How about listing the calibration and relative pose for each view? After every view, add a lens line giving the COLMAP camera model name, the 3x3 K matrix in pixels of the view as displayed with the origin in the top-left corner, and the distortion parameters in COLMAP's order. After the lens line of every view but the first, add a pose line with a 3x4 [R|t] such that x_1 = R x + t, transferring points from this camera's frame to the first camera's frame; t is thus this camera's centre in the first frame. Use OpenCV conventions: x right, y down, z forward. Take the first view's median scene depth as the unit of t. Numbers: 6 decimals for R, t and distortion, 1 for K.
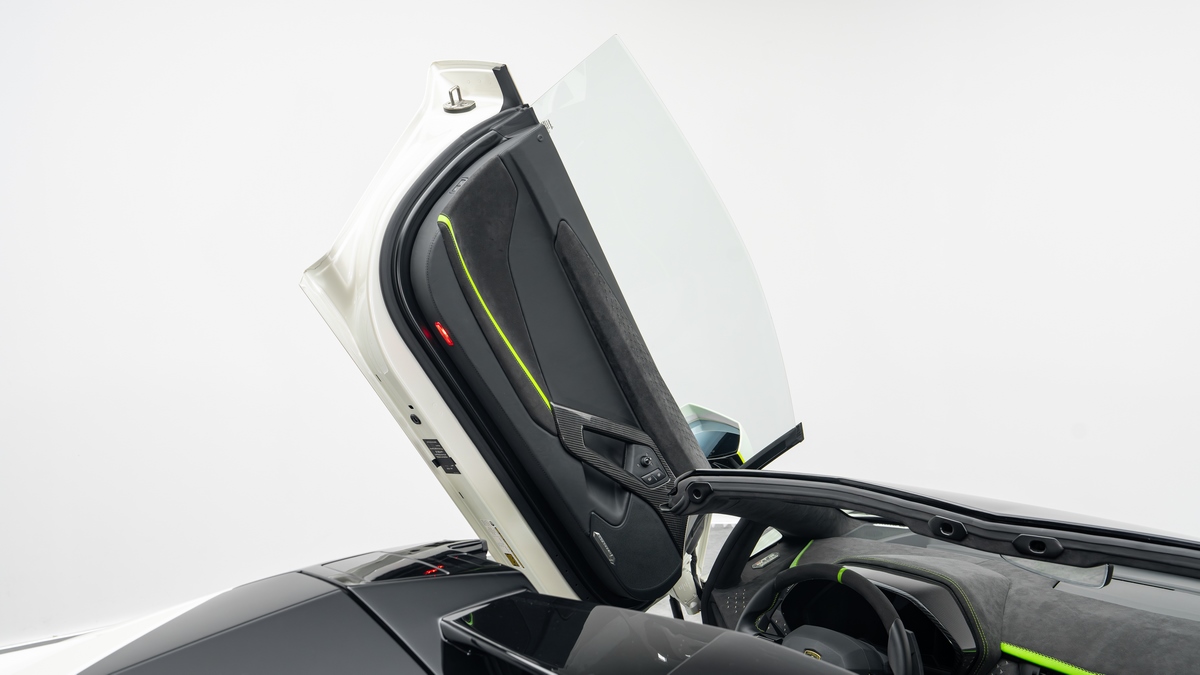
lens RADIAL K [[1334.2, 0, 600.0], [0, 1334.2, 337.5], [0, 0, 1]] dist [0.067841, 0.030407]
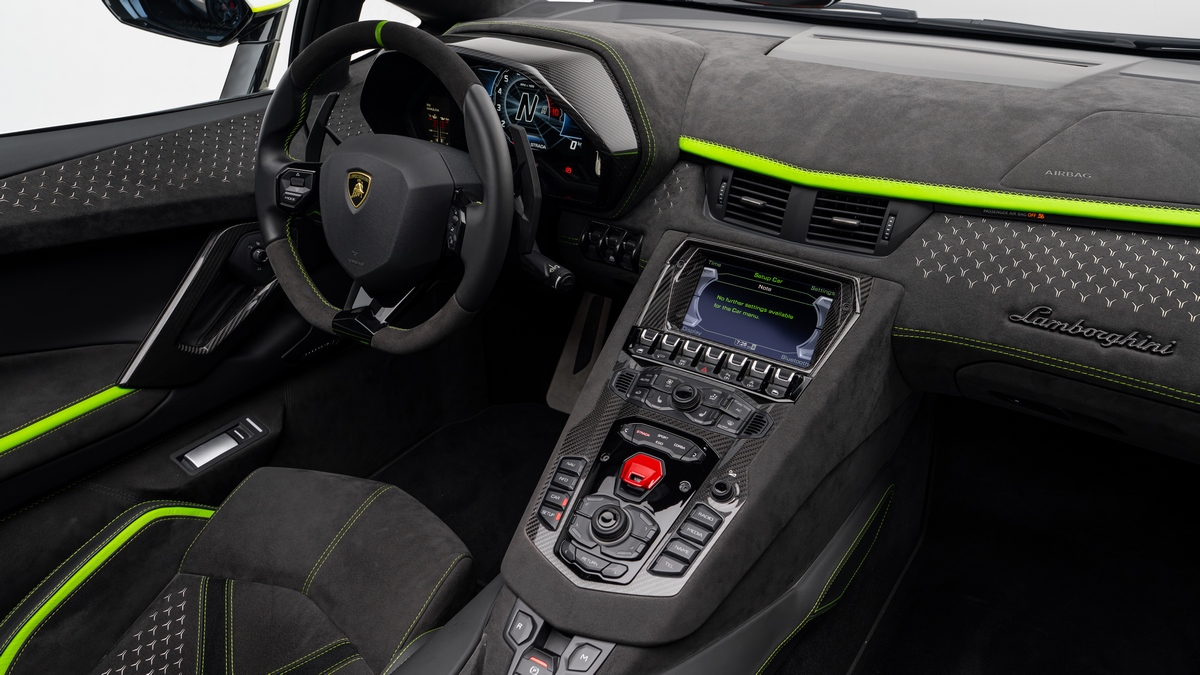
lens RADIAL K [[977.2, 0, 600.0], [0, 977.2, 337.5], [0, 0, 1]] dist [0.010716, 0.006873]
pose [[0.989906, -0.091311, 0.108389, 0.197927], [0.042787, 0.921646, 0.385665, 0.130980], [-0.135112, -0.377135, 0.916250, 0.531510]]
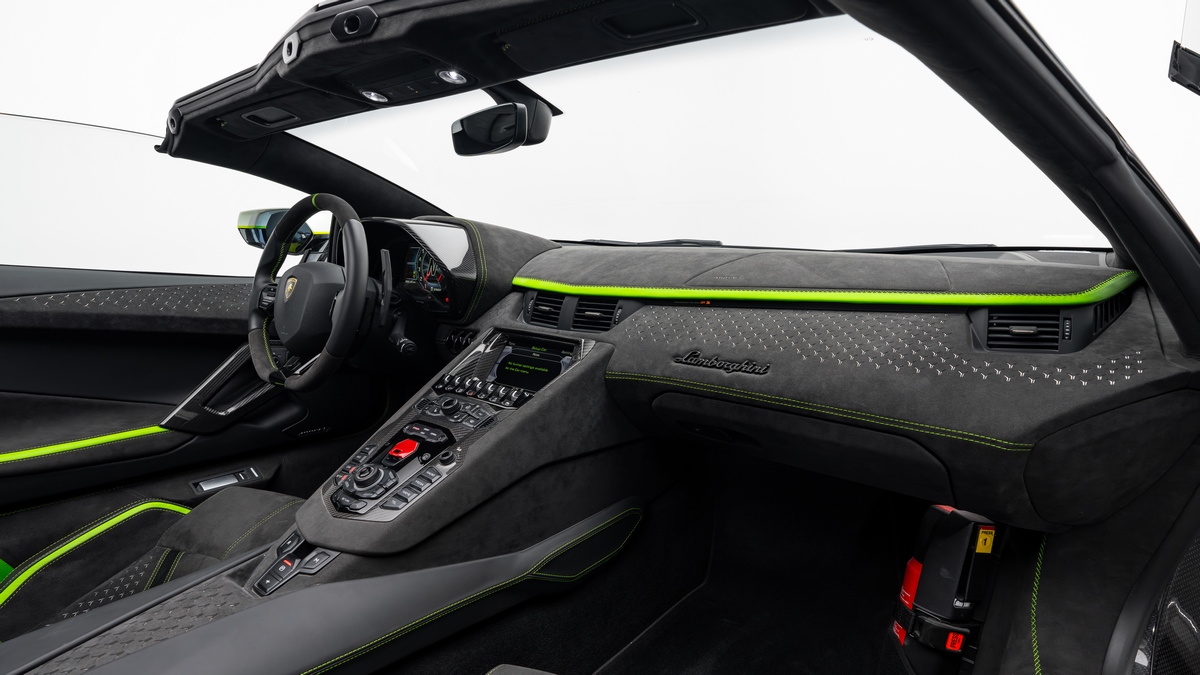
lens RADIAL K [[644.4, 0, 600.0], [0, 644.4, 337.5], [0, 0, 1]] dist [-0.041118, 0.001872]
pose [[0.999074, -0.034979, 0.025057, 0.347724], [0.033135, 0.996958, 0.070552, 0.238422], [-0.027449, -0.069657, 0.997193, 0.502366]]
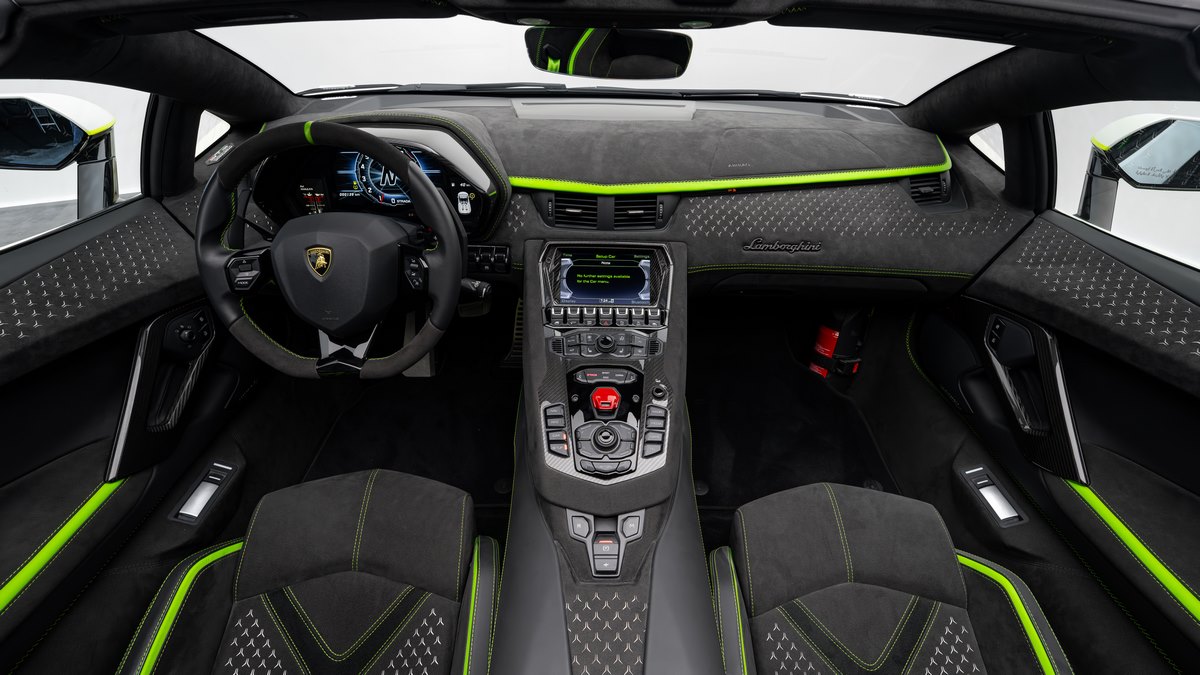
lens RADIAL K [[553.5, 0, 600.0], [0, 553.5, 337.5], [0, 0, 1]] dist [-0.071119, 0.025340]
pose [[0.751244, -0.378313, 0.540844, 0.088858], [0.068728, 0.859813, 0.505963, 0.129150], [-0.656437, -0.342930, 0.671930, 0.647882]]
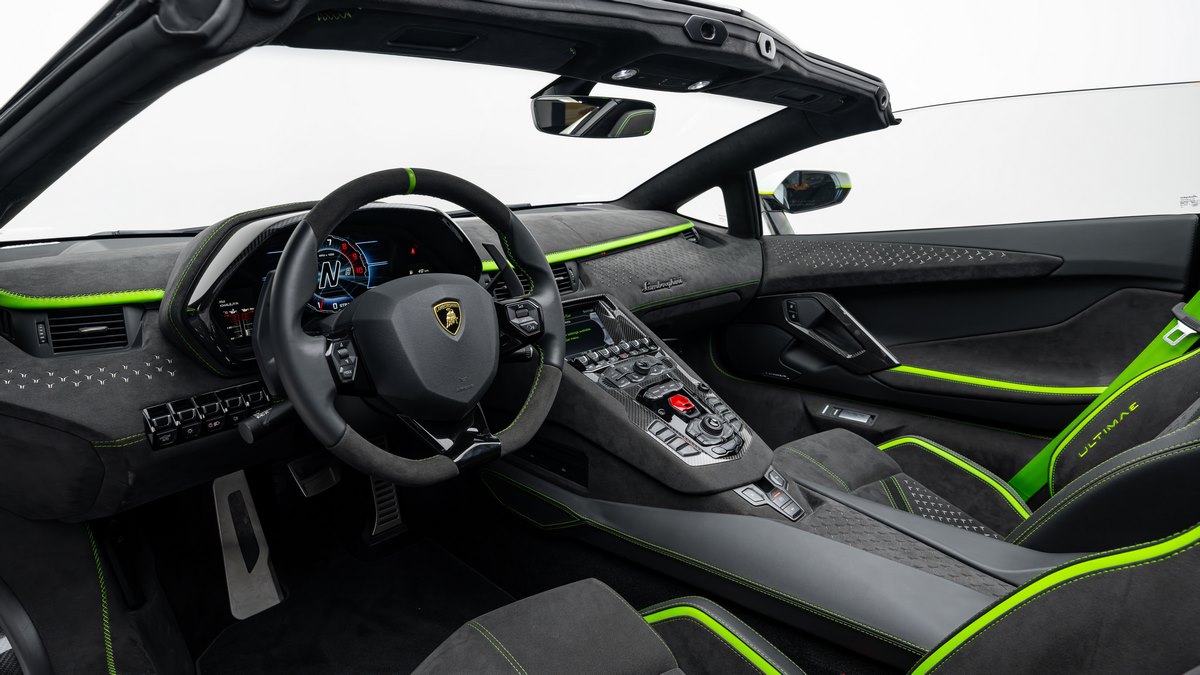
lens RADIAL K [[644.4, 0, 600.0], [0, 644.4, 337.5], [0, 0, 1]] dist [-0.041118, 0.001872]
pose [[0.046352, -0.274271, 0.960535, -0.122573], [0.116619, 0.956479, 0.267485, 0.168719], [-0.992094, 0.099618, 0.076320, 0.861038]]
